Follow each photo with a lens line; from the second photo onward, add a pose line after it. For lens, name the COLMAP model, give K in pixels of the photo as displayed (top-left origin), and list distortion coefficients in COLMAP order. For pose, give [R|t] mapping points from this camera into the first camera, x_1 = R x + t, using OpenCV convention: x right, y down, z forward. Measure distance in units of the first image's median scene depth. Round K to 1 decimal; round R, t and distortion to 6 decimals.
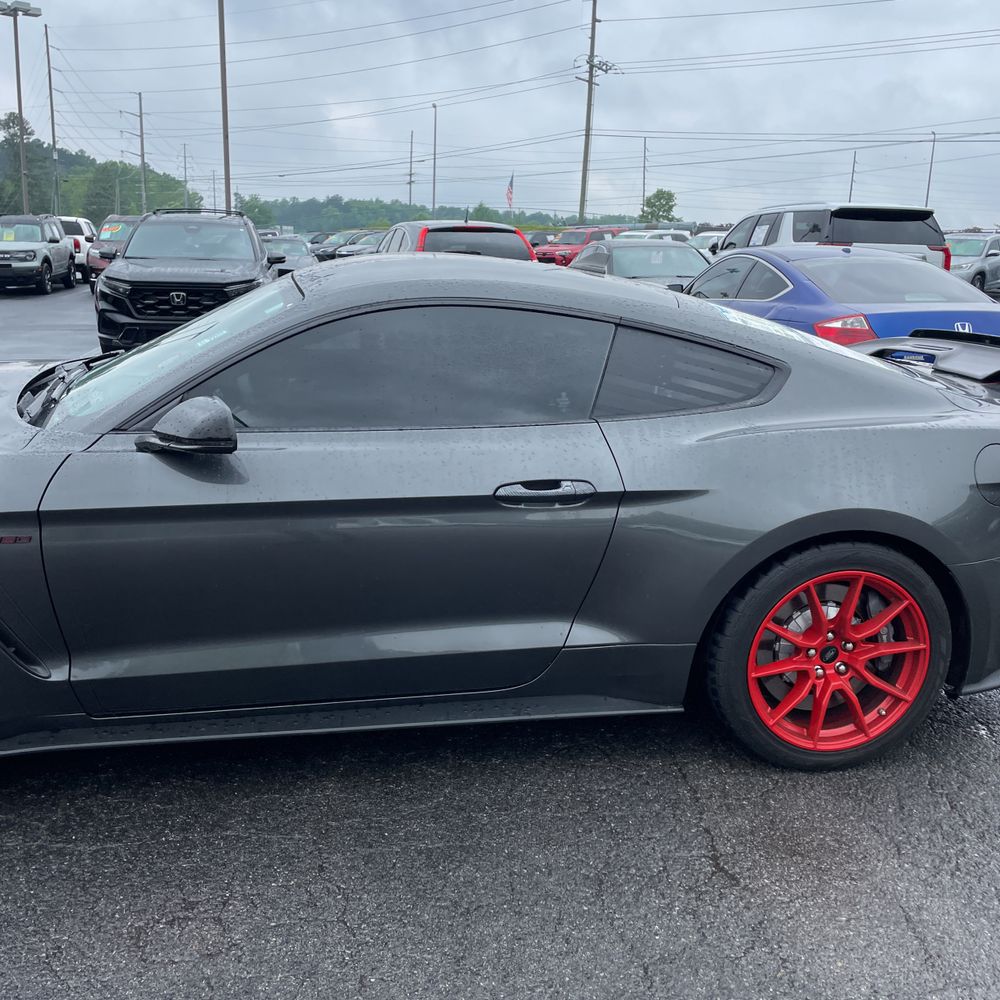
lens RADIAL K [[1014.5, 0, 495.6], [0, 1014.5, 497.9], [0, 0, 1]] dist [0.089368, -0.119147]
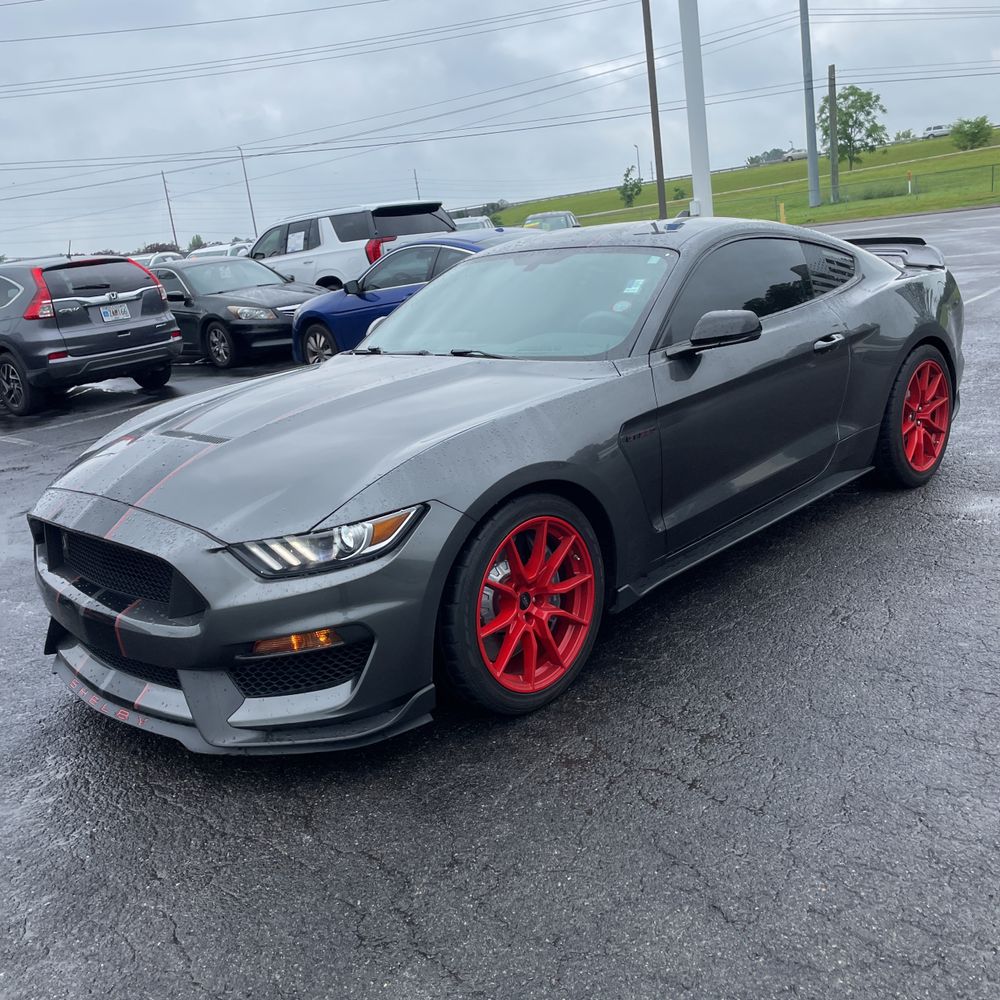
lens RADIAL K [[1013.8, 0, 499.6], [0, 1013.8, 493.8], [0, 0, 1]] dist [0.088936, -0.129640]
pose [[0.799586, -0.260067, 0.541320, -0.248564], [0.271869, 0.960471, 0.059862, -0.002962], [-0.535490, 0.099303, 0.838683, -0.009951]]
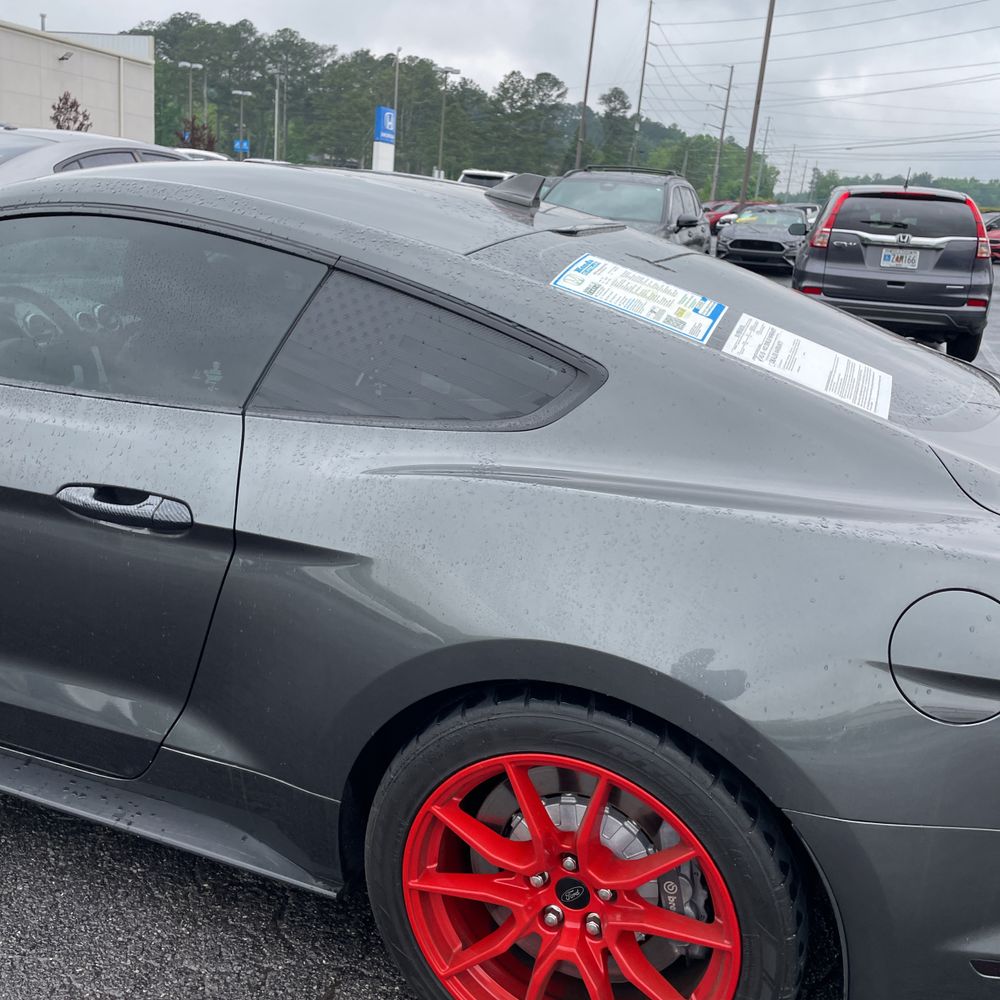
lens RADIAL K [[1014.8, 0, 500.0], [0, 1014.8, 500.0], [0, 0, 1]] dist [0.081889, -0.106390]
pose [[0.863320, 0.185165, -0.469460, 0.107908], [-0.173943, 0.982432, 0.067617, -0.018407], [0.473733, 0.023285, 0.880361, 0.102176]]
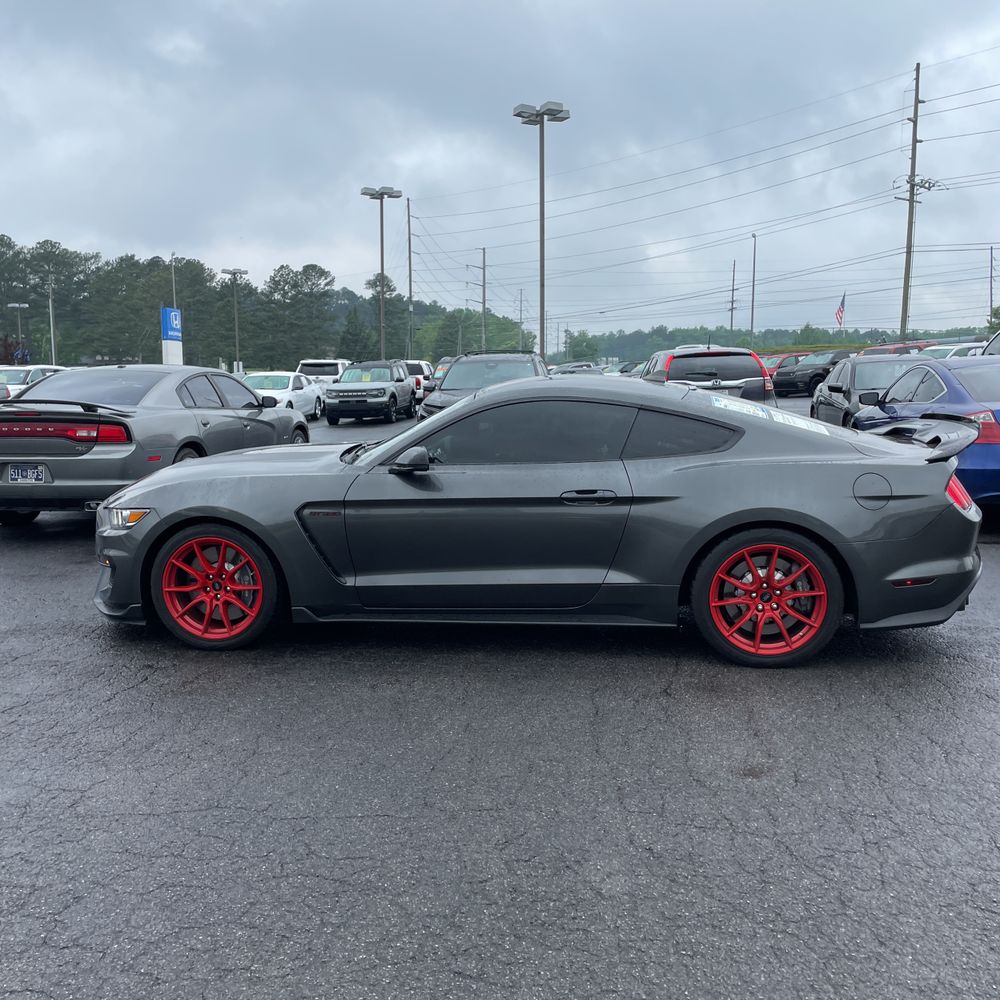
lens RADIAL K [[1018.7, 0, 493.8], [0, 1018.7, 503.5], [0, 0, 1]] dist [0.122901, -0.190682]
pose [[0.950939, -0.000043, -0.309377, 0.088942], [-0.035723, 0.993296, -0.109943, 0.042329], [0.307308, 0.115601, 0.944563, -0.159379]]
